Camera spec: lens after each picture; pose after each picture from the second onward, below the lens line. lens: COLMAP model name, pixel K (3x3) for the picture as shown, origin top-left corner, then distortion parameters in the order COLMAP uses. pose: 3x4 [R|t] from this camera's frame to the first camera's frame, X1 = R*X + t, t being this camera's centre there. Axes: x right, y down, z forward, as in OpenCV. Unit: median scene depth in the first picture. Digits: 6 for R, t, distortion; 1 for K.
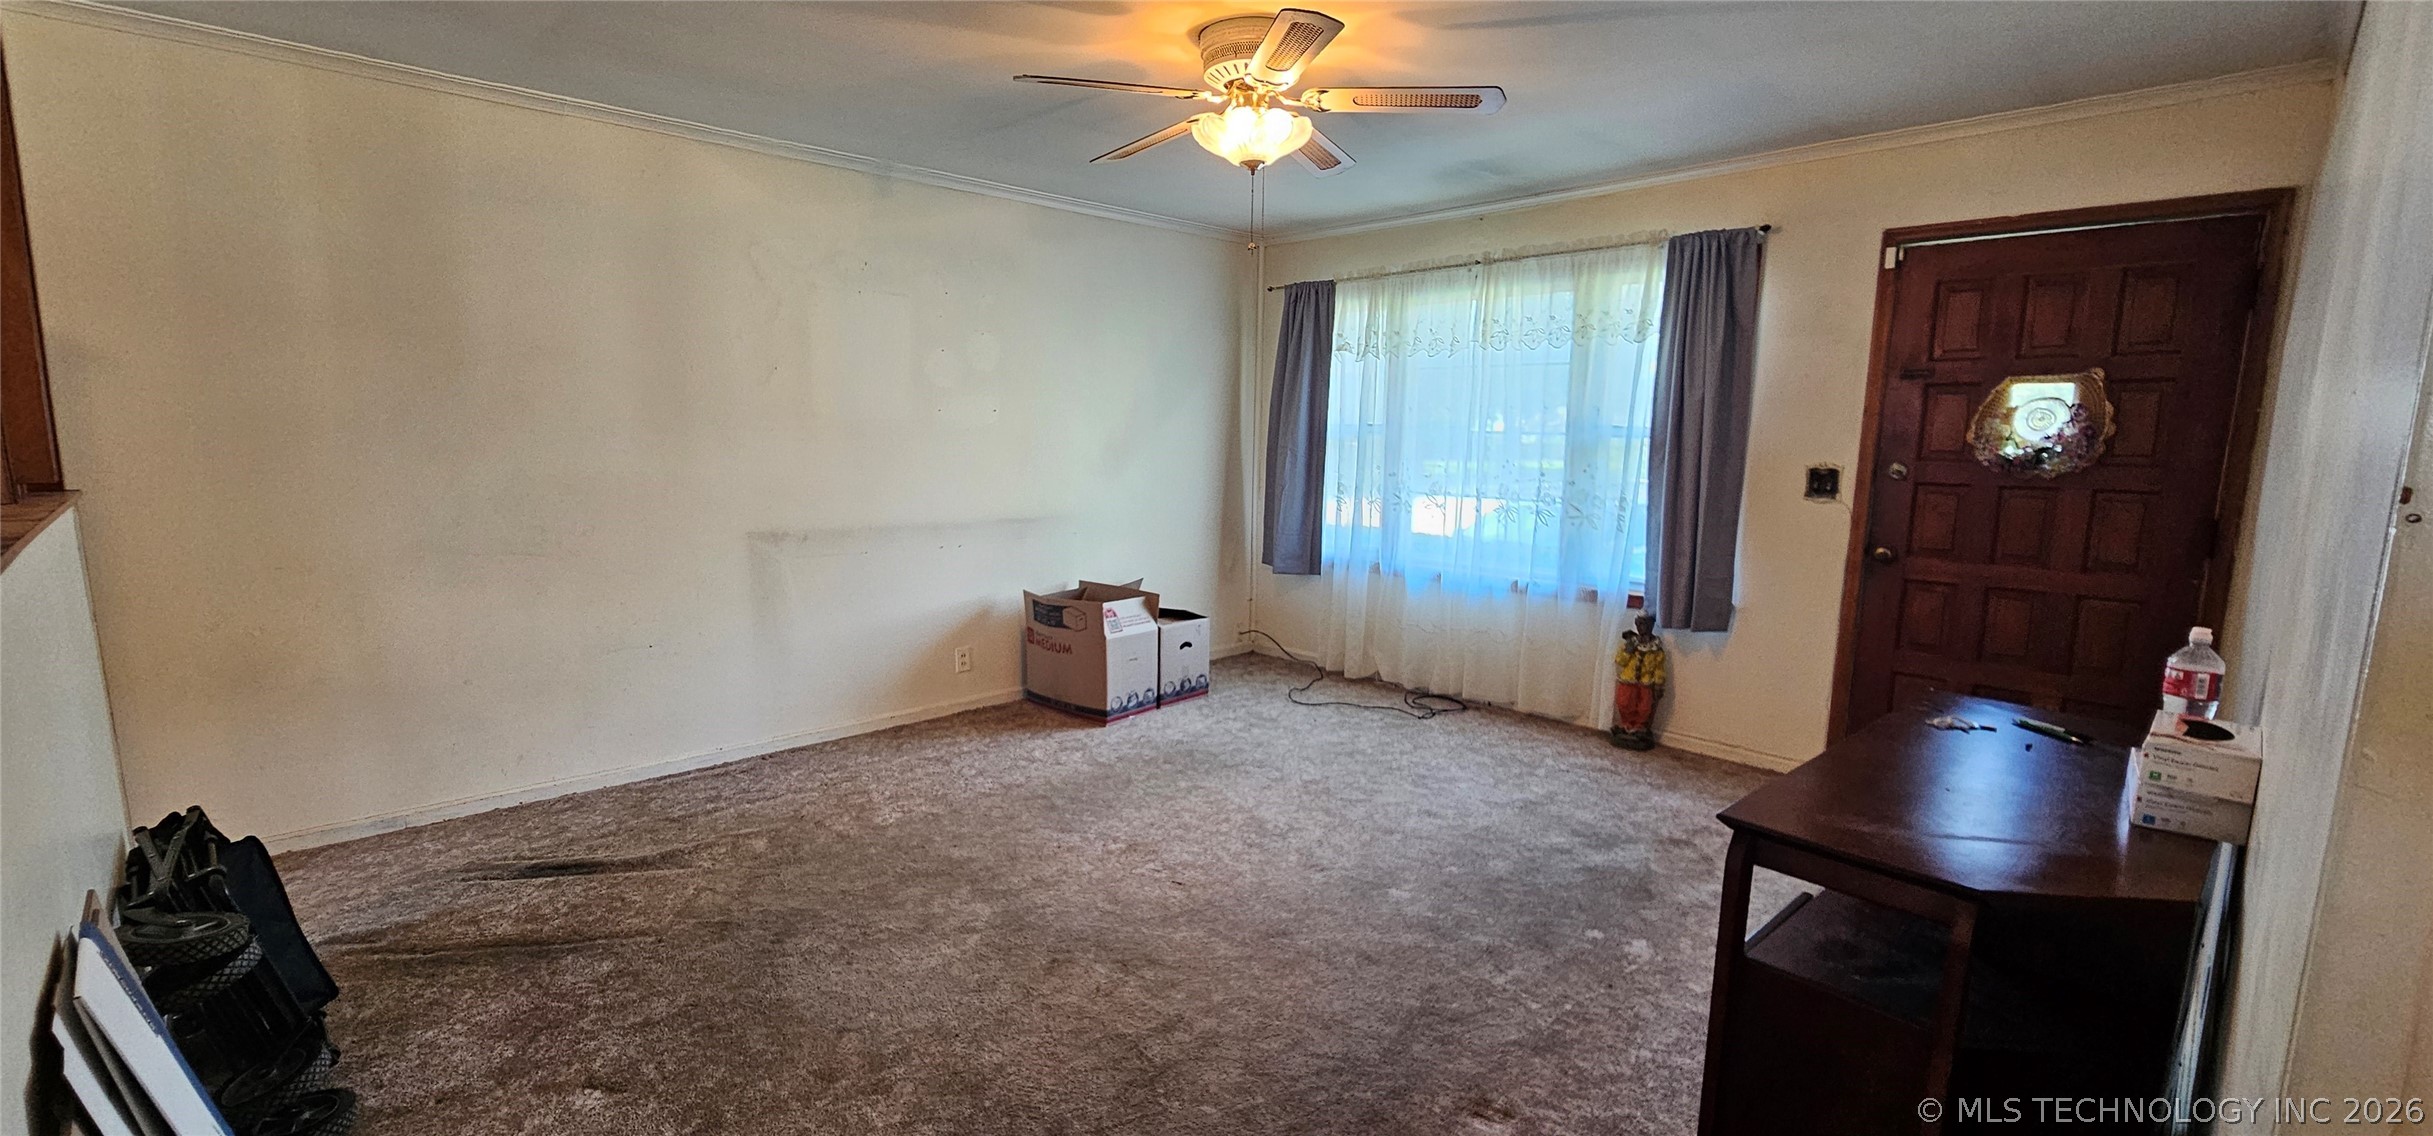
lens RADIAL K [[1032.8, 0, 1216.5], [0, 1032.8, 568.0], [0, 0, 1]] dist [-0.001949, -0.000220]
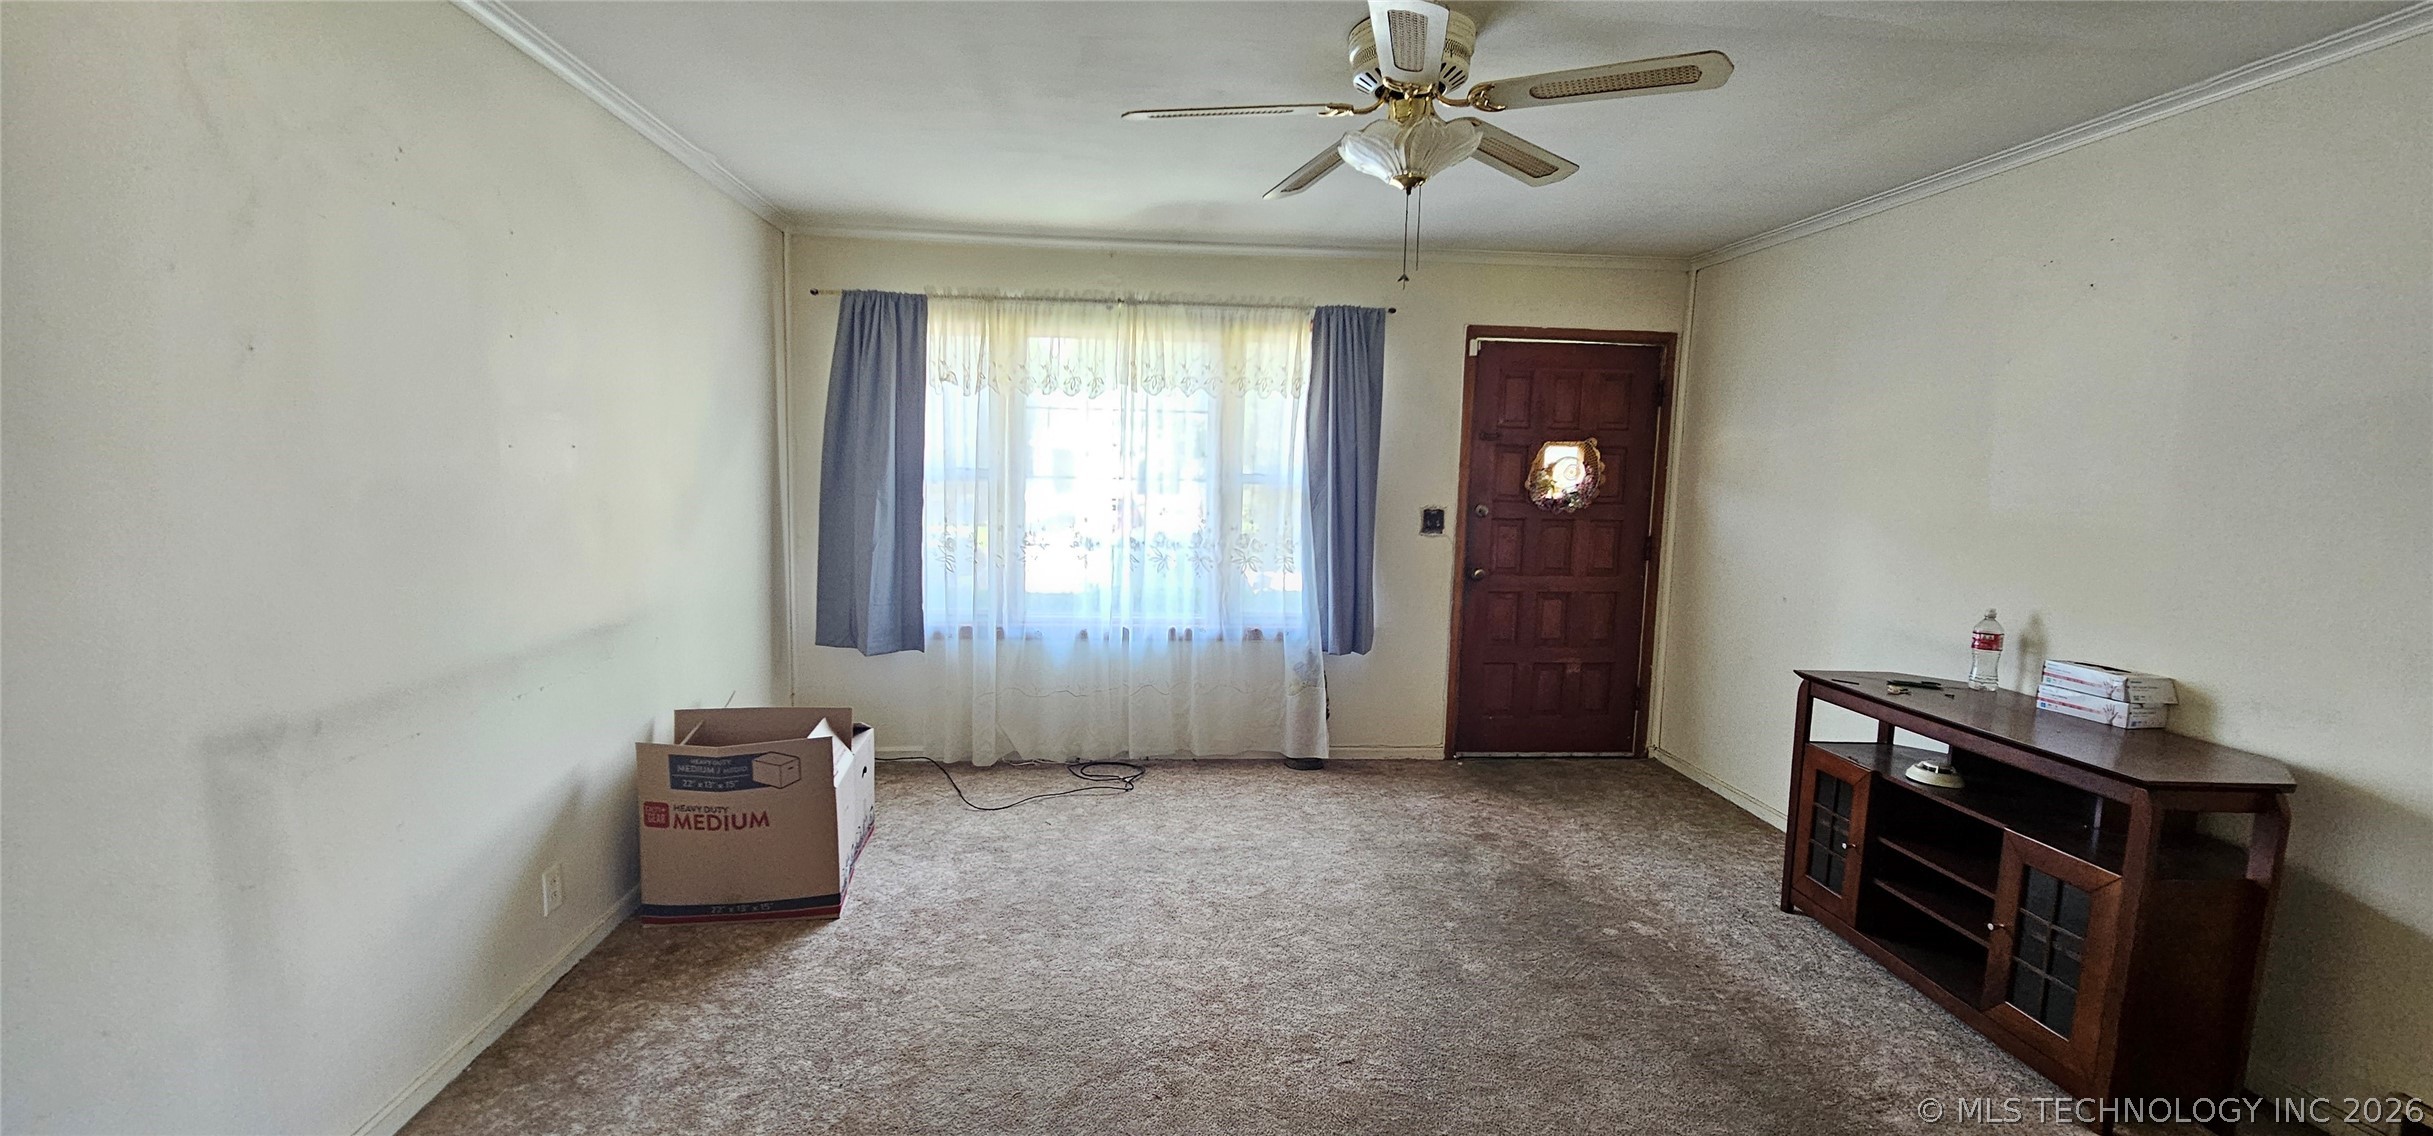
lens RADIAL K [[994.2, 0, 1209.0], [0, 994.2, 575.9], [0, 0, 1]] dist [0.002603, -0.005499]
pose [[0.626738, -0.081049, 0.775004, -0.485488], [0.094222, 0.995161, 0.027876, -0.070602], [-0.773513, 0.055552, 0.631342, 0.425427]]
